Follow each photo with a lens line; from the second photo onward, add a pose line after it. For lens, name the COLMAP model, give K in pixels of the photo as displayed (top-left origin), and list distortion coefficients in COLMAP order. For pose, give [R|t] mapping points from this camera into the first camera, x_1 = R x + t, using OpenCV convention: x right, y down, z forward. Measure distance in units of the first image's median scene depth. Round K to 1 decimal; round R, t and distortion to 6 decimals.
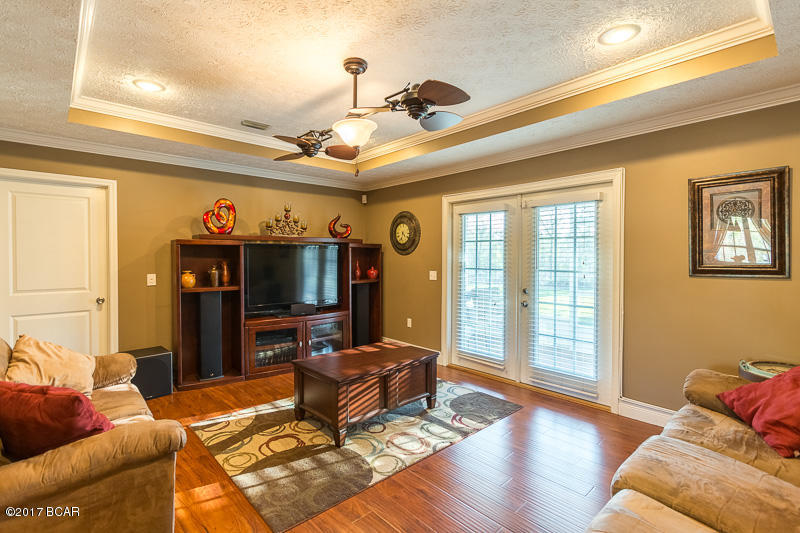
lens RADIAL K [[369.0, 0, 399.7], [0, 369.0, 261.8], [0, 0, 1]] dist [0.003970, -0.000343]
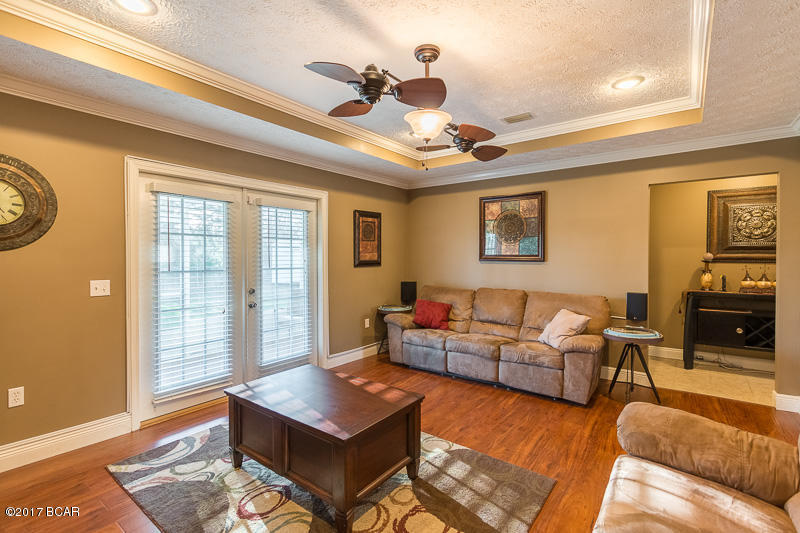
lens RADIAL K [[369.0, 0, 399.7], [0, 369.0, 261.8], [0, 0, 1]] dist [0.003970, -0.000343]
pose [[-0.165944, -0.014415, 0.986030, -0.682825], [0.012104, 0.999788, 0.016653, -0.008441], [-0.986061, 0.014698, -0.165734, 0.802962]]
